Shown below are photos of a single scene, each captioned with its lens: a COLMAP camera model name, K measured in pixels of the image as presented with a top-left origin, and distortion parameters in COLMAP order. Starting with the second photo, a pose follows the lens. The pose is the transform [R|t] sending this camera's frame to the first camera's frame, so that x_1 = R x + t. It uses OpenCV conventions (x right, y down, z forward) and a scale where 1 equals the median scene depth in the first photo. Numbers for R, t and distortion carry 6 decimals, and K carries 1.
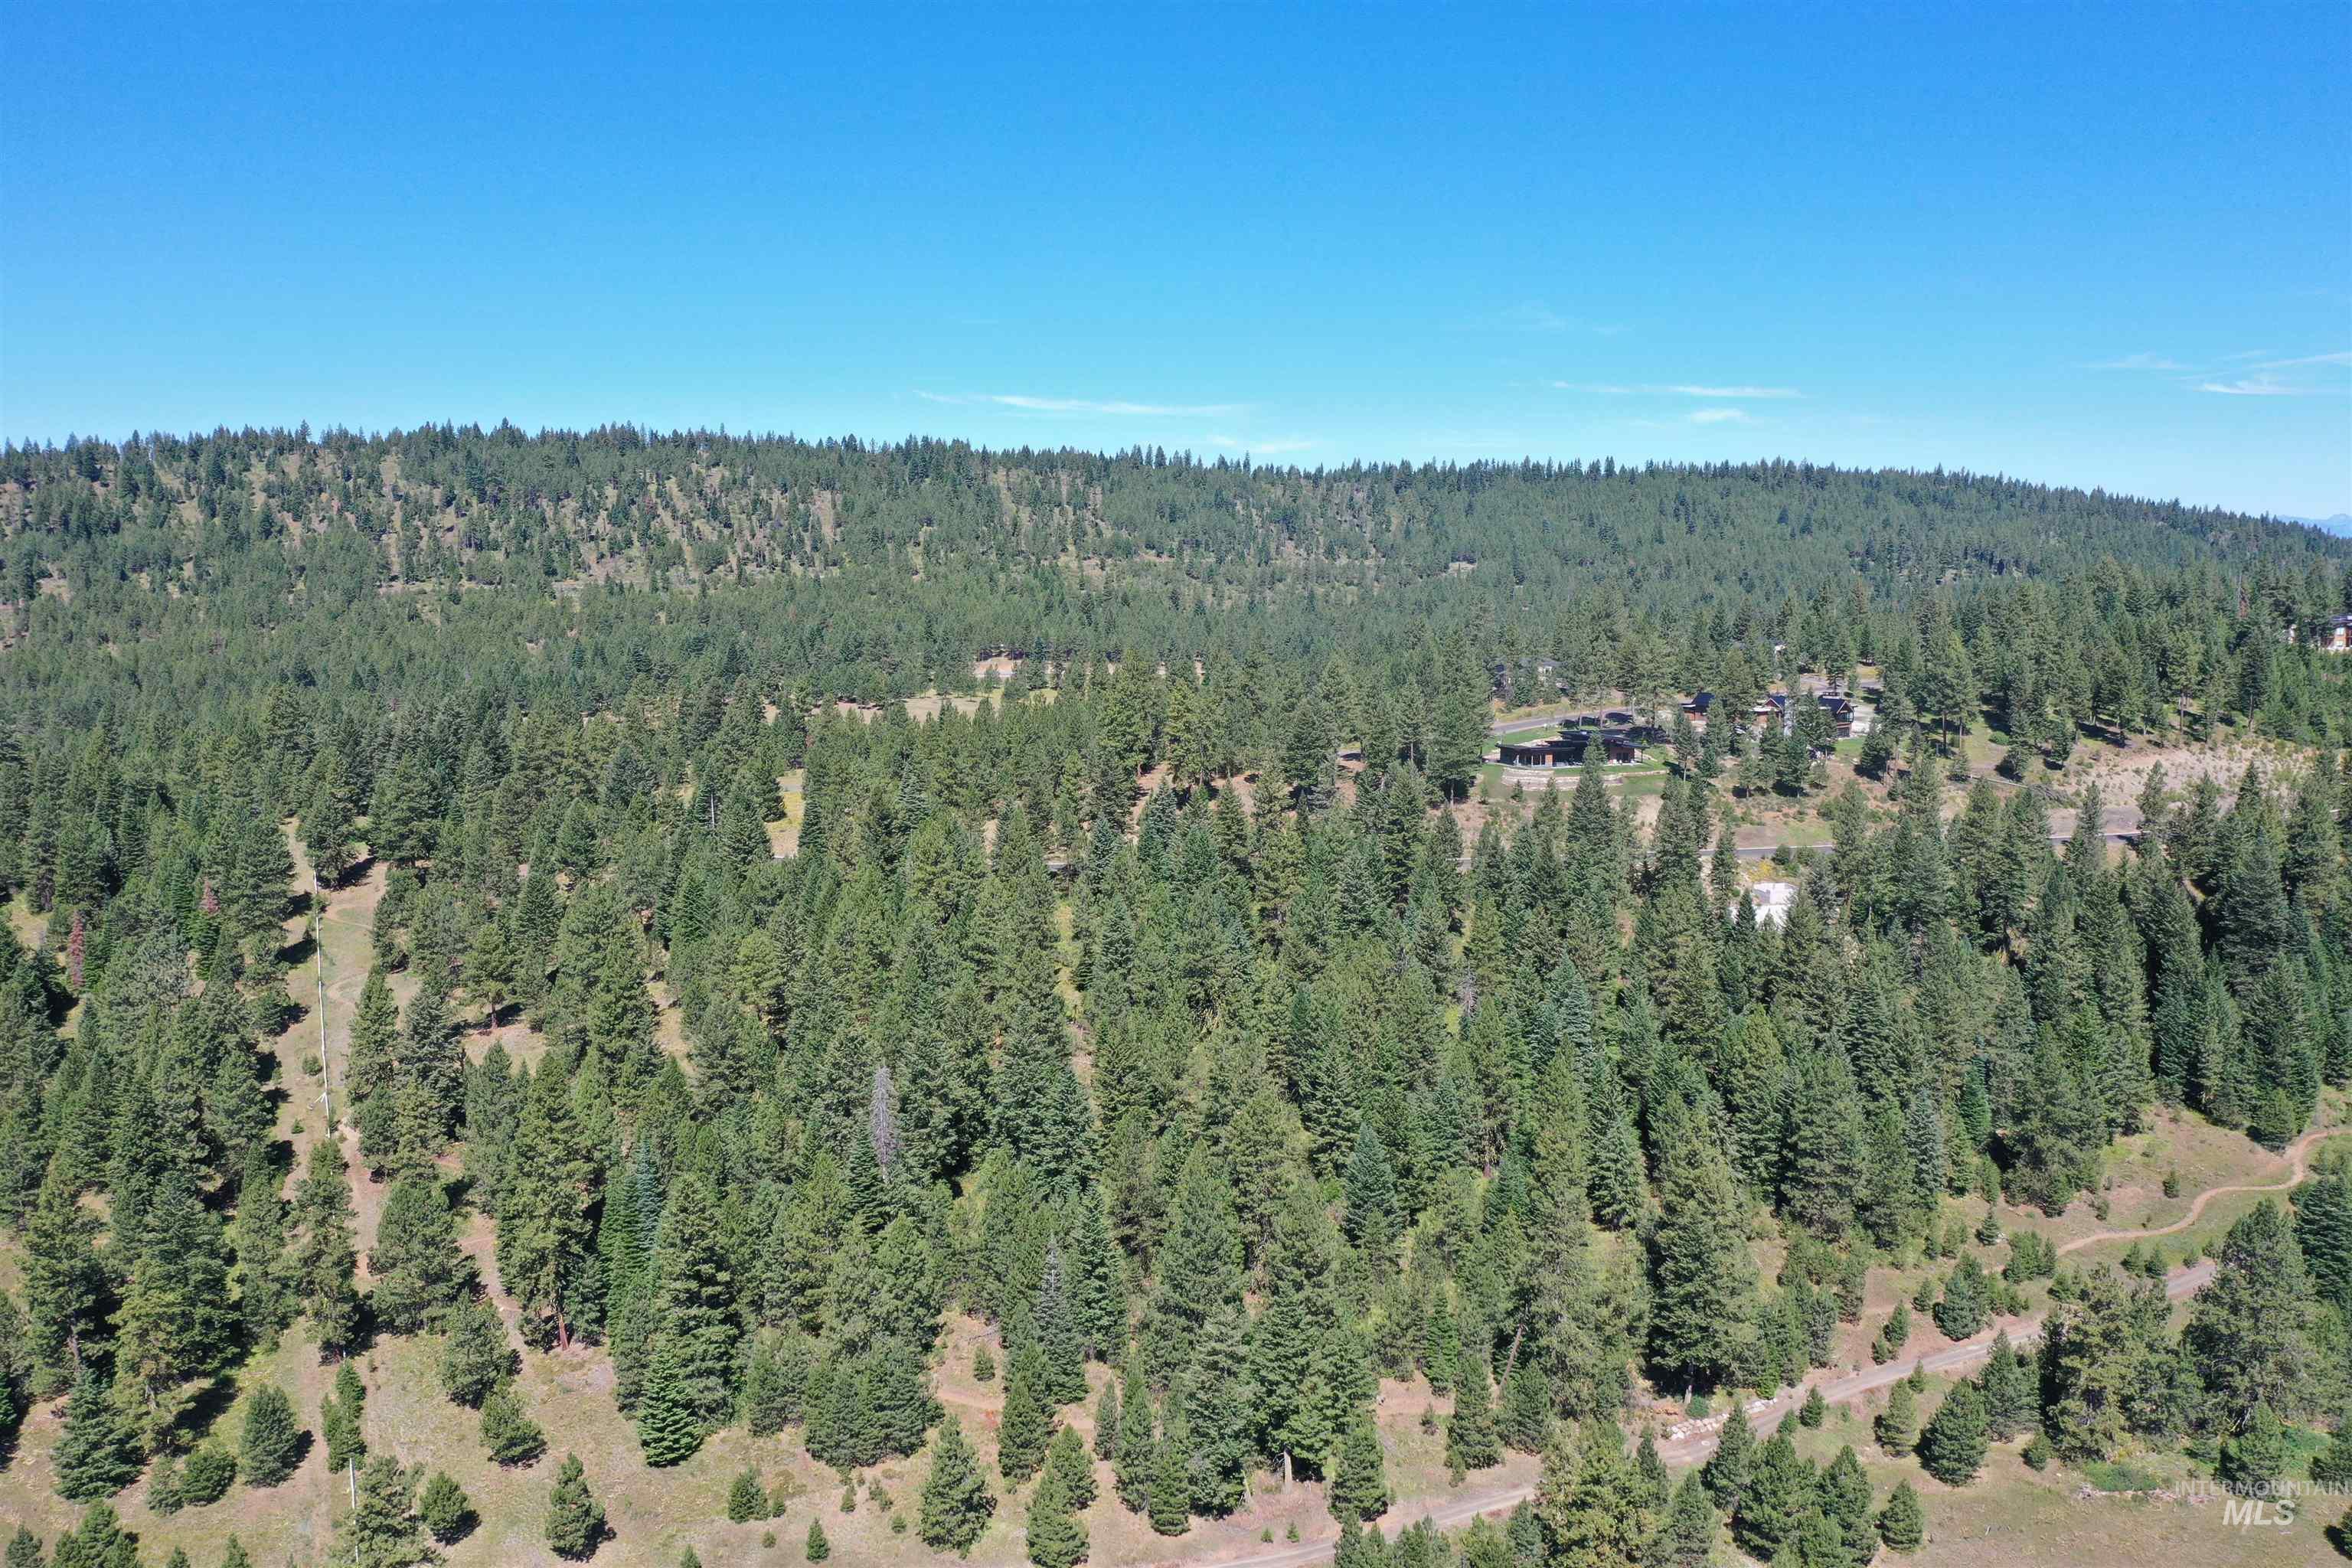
lens RADIAL K [[1854.2, 0, 1176.0], [0, 1854.2, 784.0], [0, 0, 1]] dist [-0.002041, 0.000813]
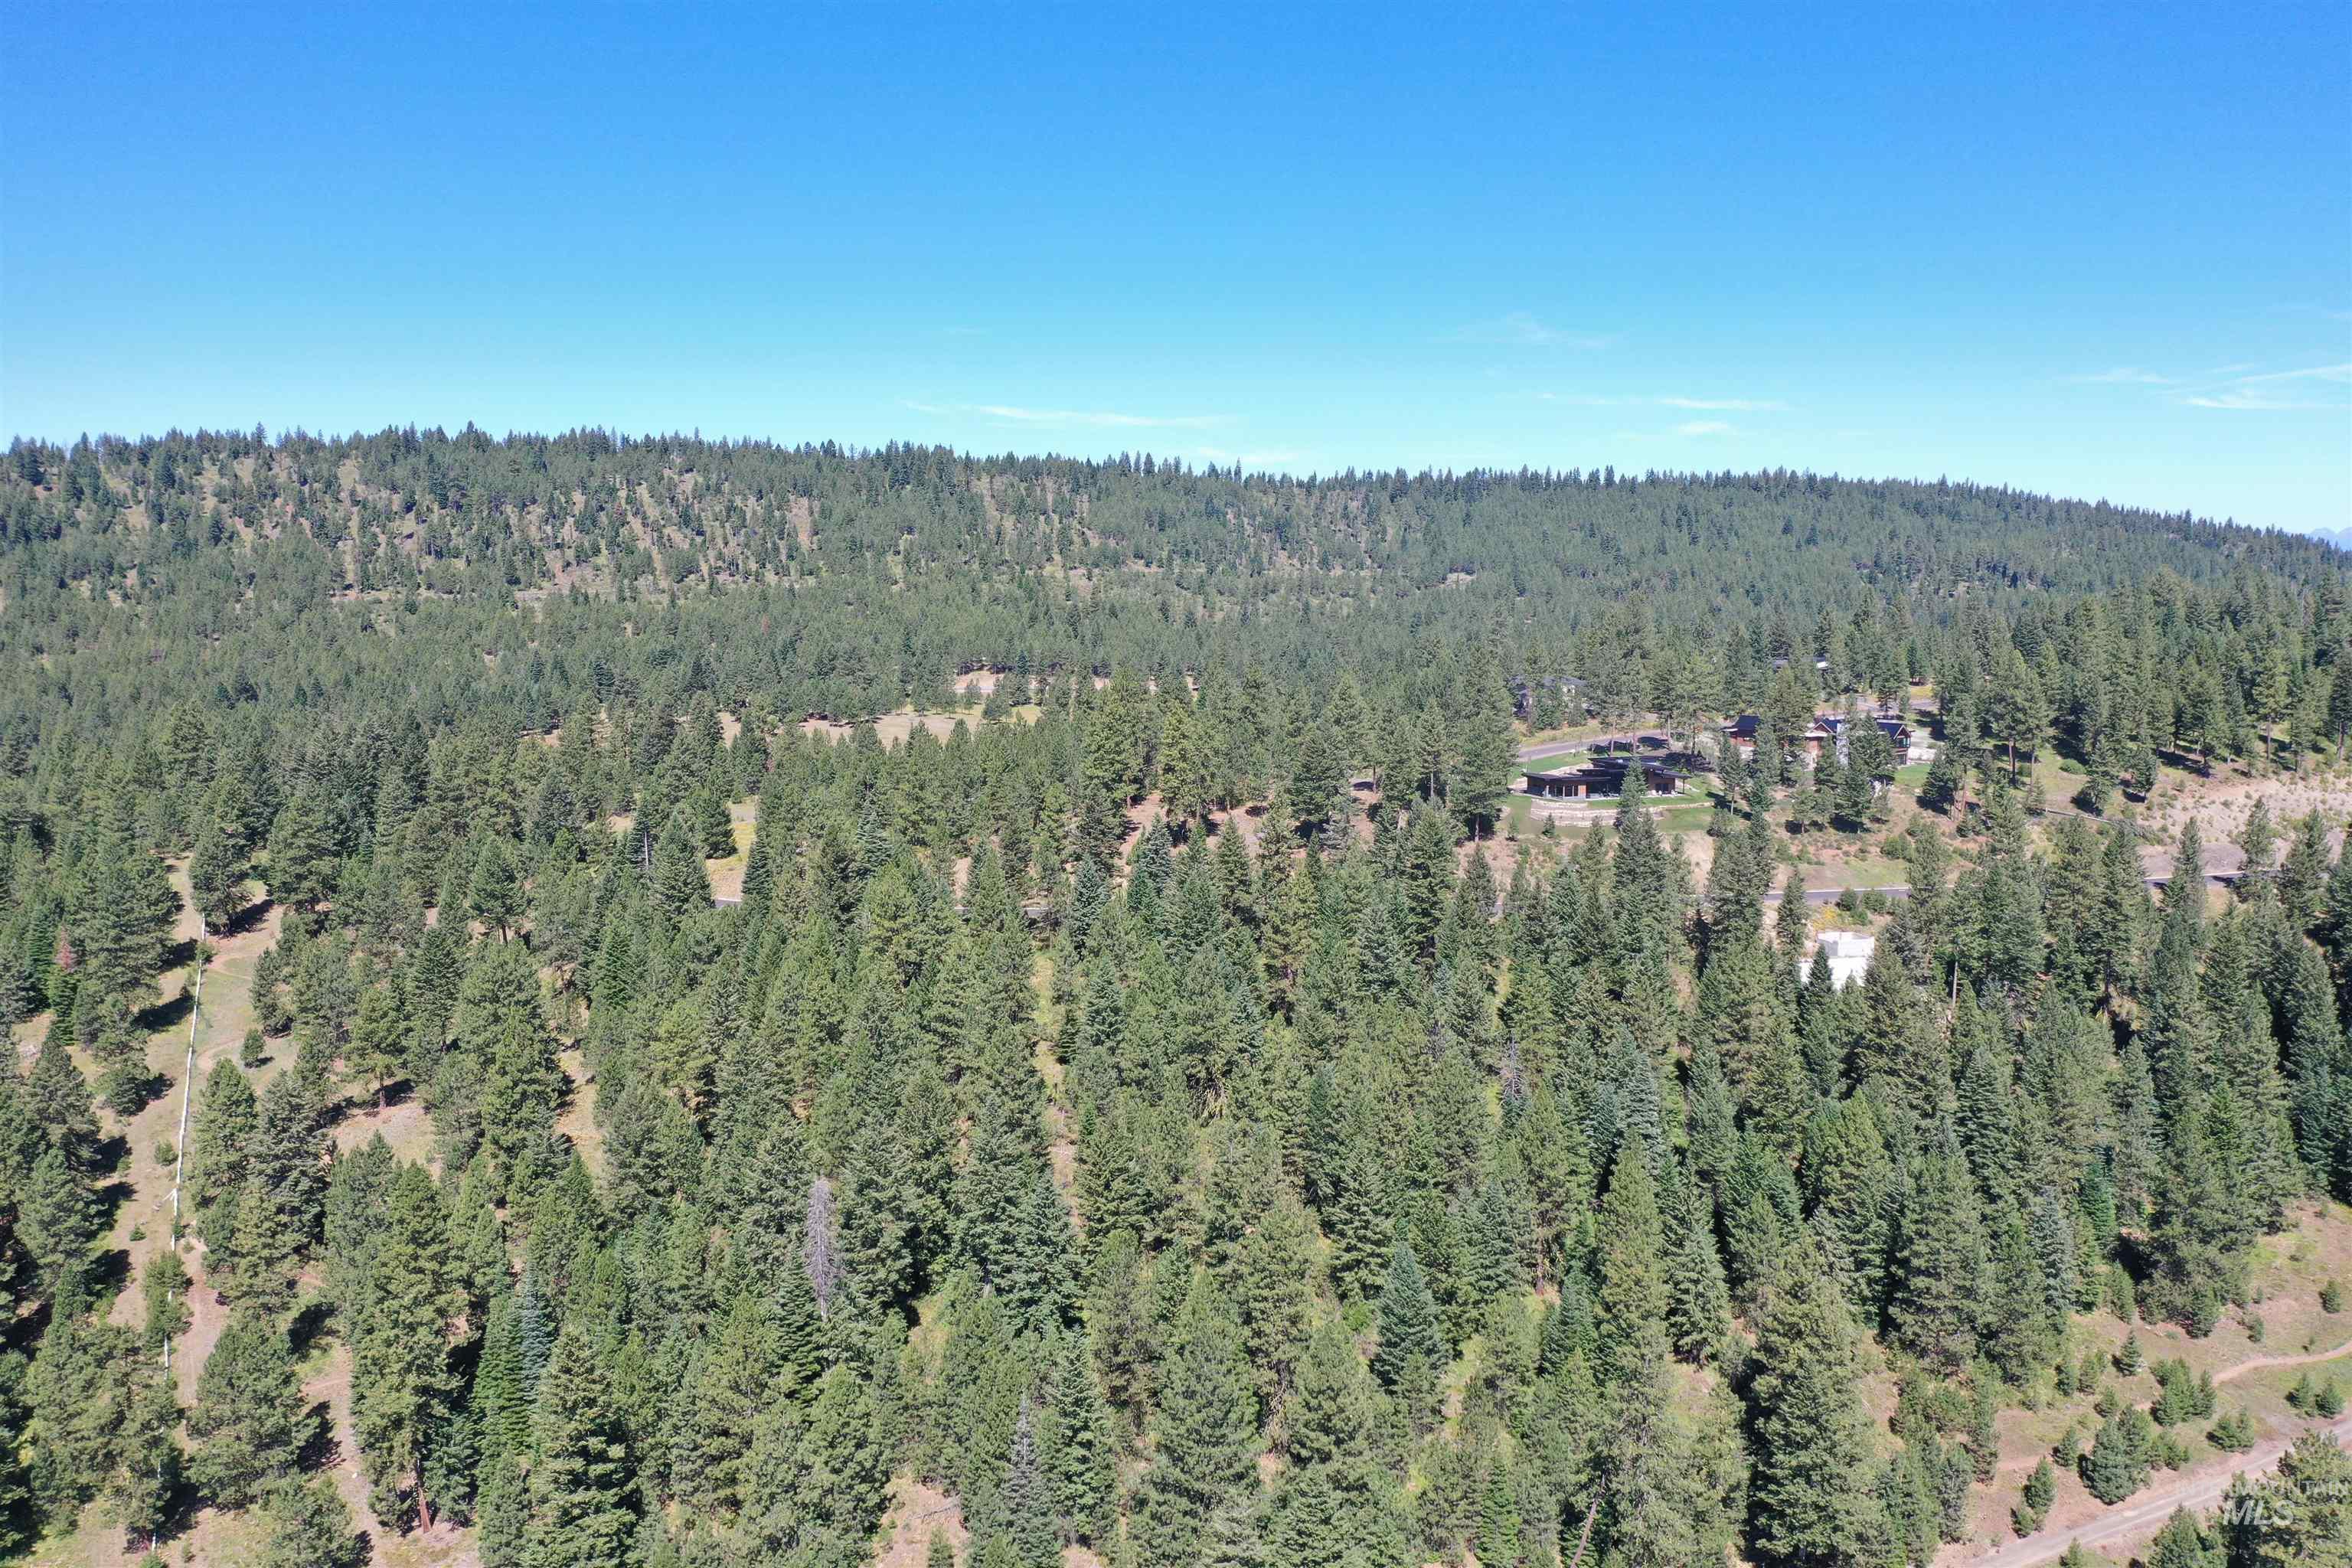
lens RADIAL K [[1854.2, 0, 1176.0], [0, 1854.2, 784.0], [0, 0, 1]] dist [-0.002041, 0.000813]
pose [[0.999972, 0.001847, 0.007217, -0.003703], [-0.001806, 0.999982, -0.005721, -0.011598], [-0.007227, 0.005708, 0.999958, 0.104213]]
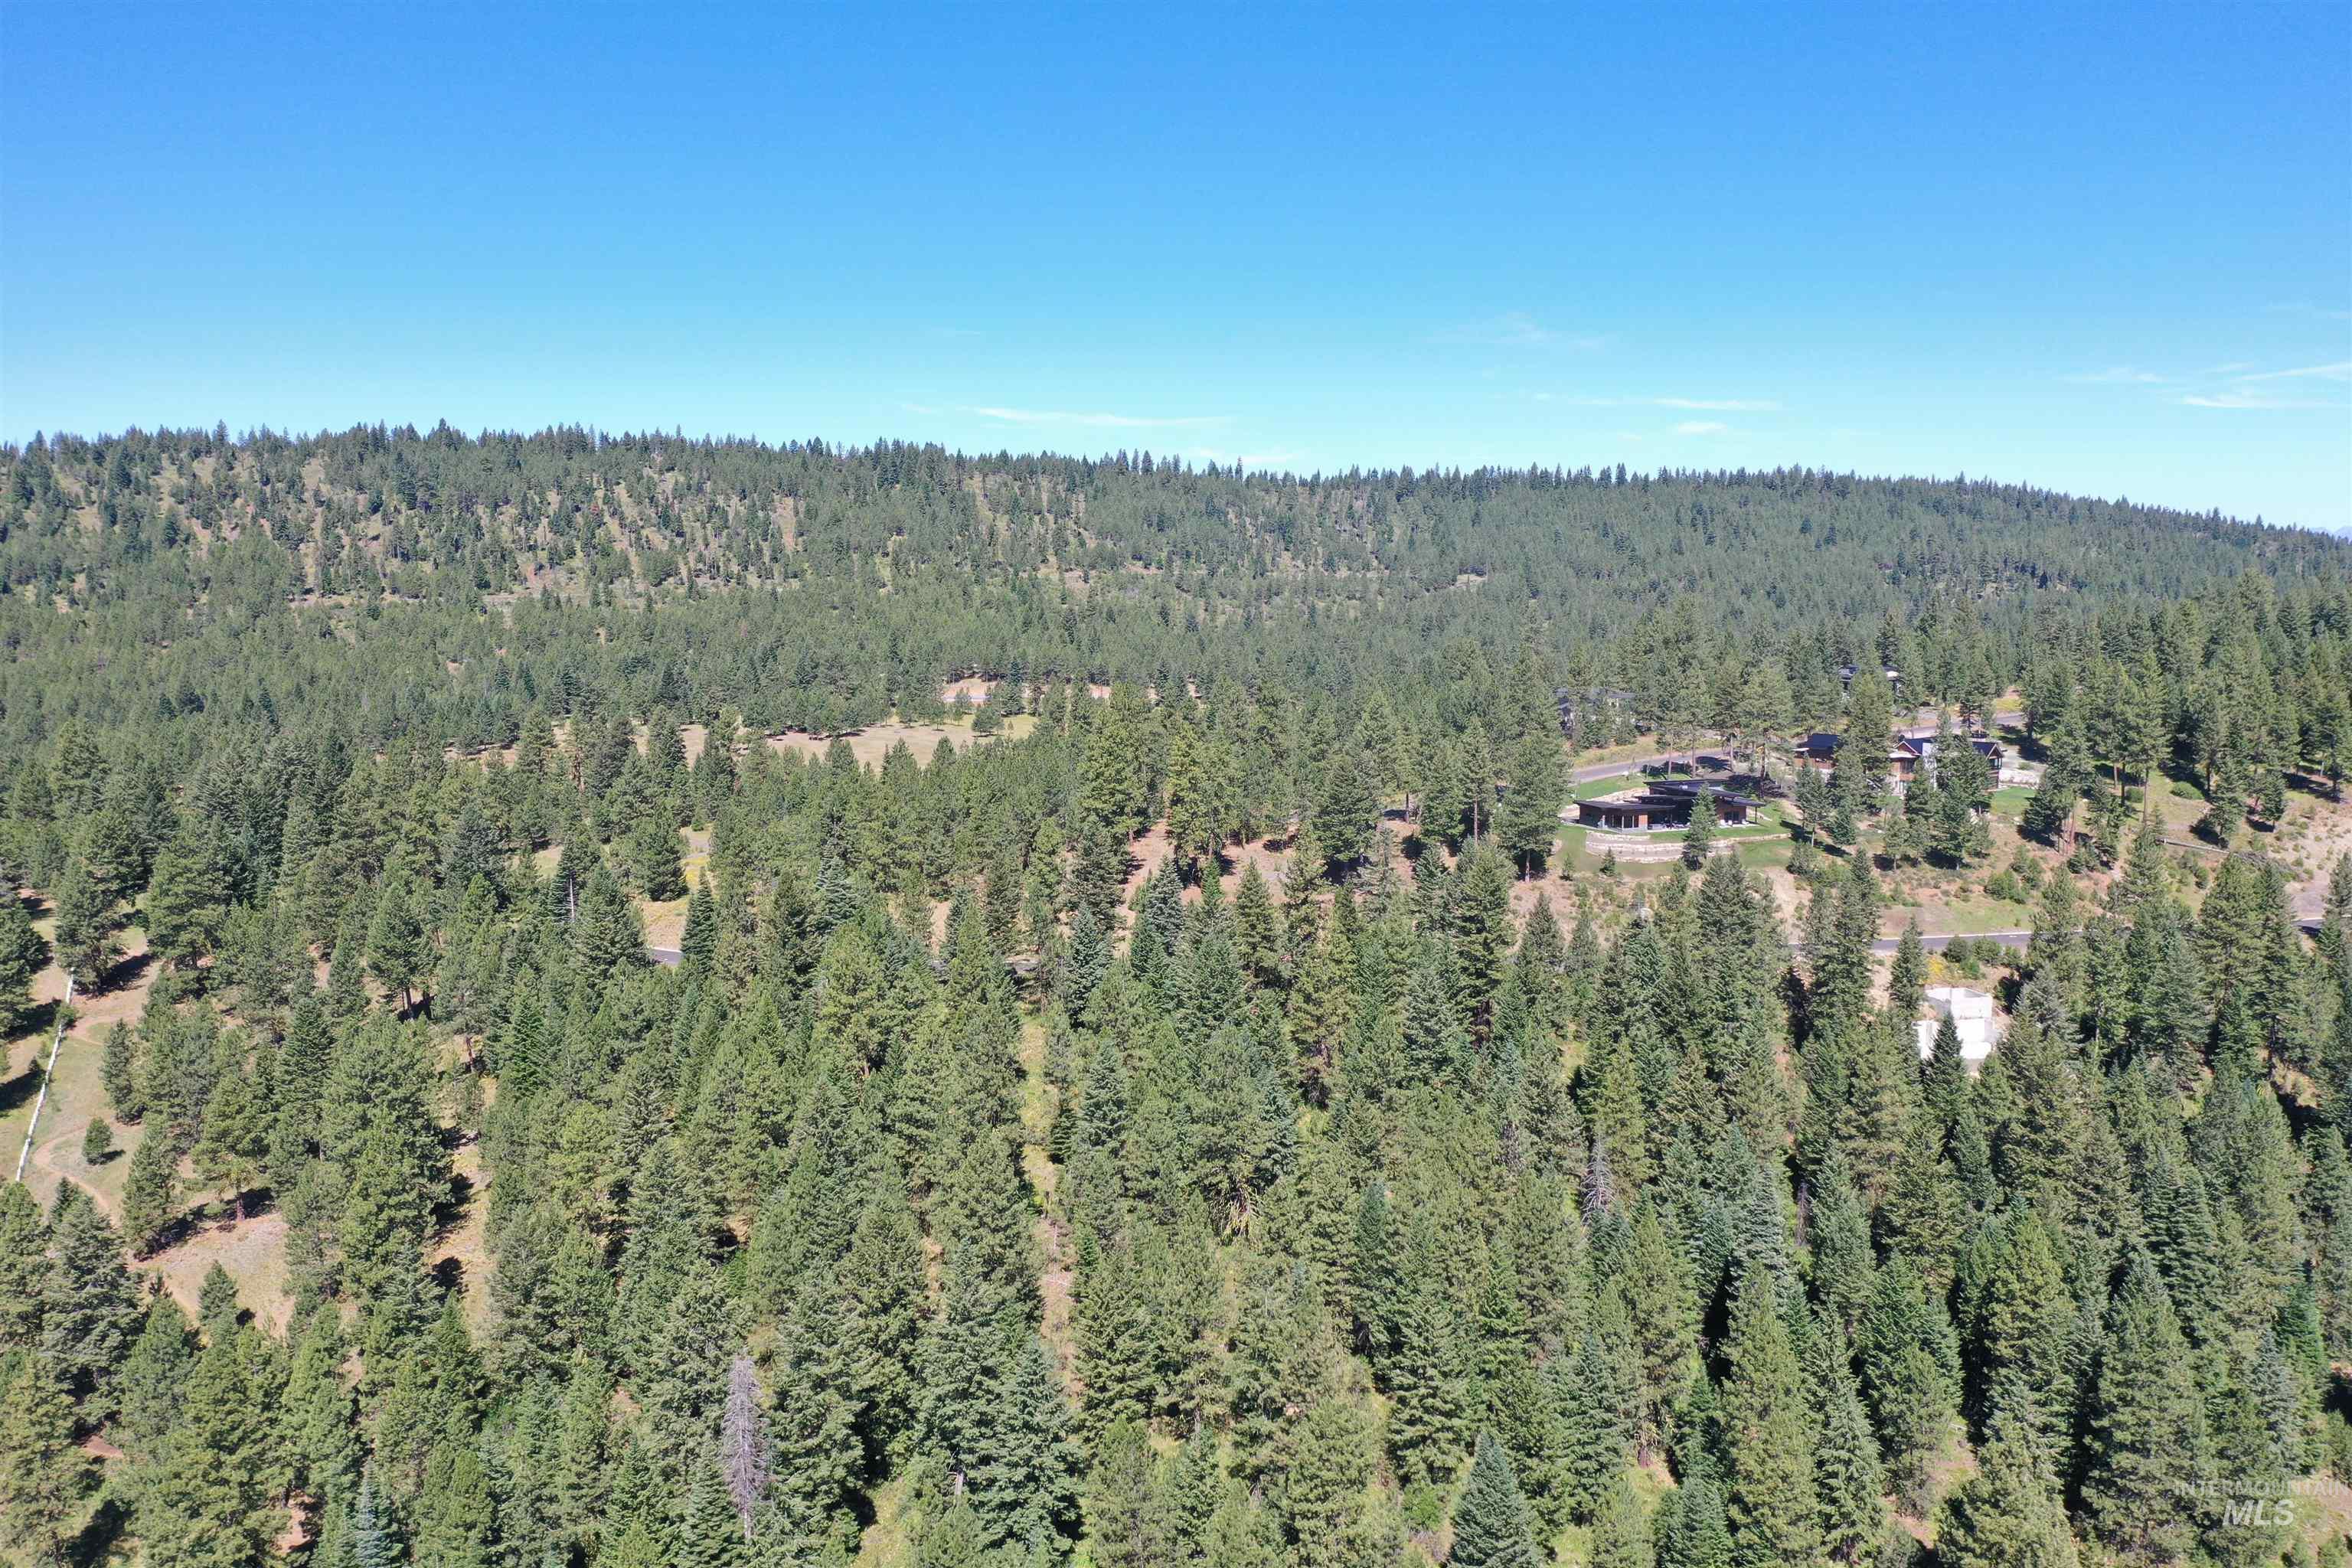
lens RADIAL K [[1854.2, 0, 1176.0], [0, 1854.2, 784.0], [0, 0, 1]] dist [-0.002041, 0.000813]
pose [[0.999959, -0.000267, 0.009011, -0.008393], [0.000325, 0.999979, -0.006412, -0.025808], [-0.009009, 0.006415, 0.999939, 0.215541]]
